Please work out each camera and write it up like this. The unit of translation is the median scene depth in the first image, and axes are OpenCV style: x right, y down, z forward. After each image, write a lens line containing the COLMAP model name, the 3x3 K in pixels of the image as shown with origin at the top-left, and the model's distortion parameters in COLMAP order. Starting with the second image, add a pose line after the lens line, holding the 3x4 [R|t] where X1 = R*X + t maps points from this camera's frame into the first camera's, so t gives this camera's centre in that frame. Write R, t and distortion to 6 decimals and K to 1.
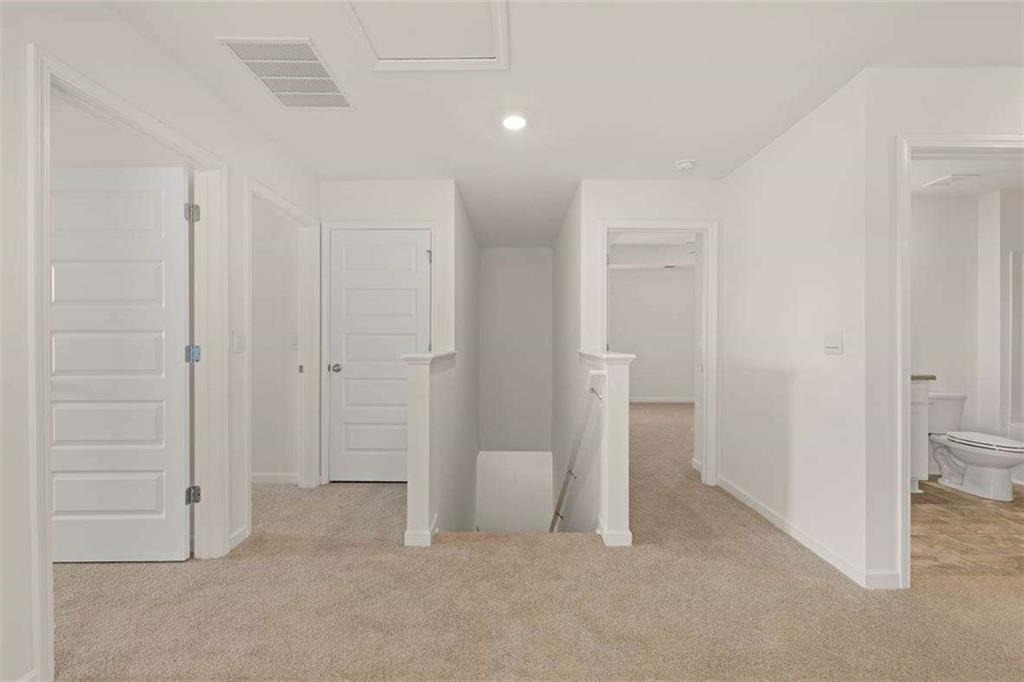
lens RADIAL K [[437.3, 0, 508.4], [0, 437.3, 339.4], [0, 0, 1]] dist [-0.002037, -0.000103]
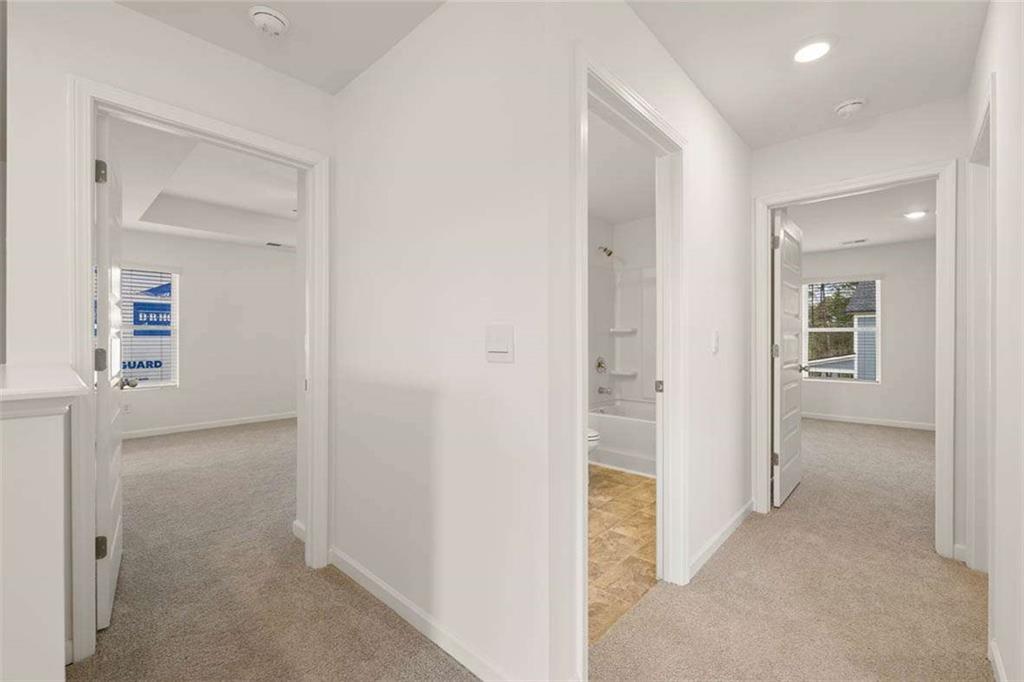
lens RADIAL K [[437.3, 0, 508.4], [0, 437.3, 339.4], [0, 0, 1]] dist [-0.002037, -0.000103]
pose [[0.681391, -0.002269, 0.731916, 0.187516], [0.002758, 0.999996, 0.000533, 0.000090], [-0.731914, 0.001655, 0.681395, 0.365879]]
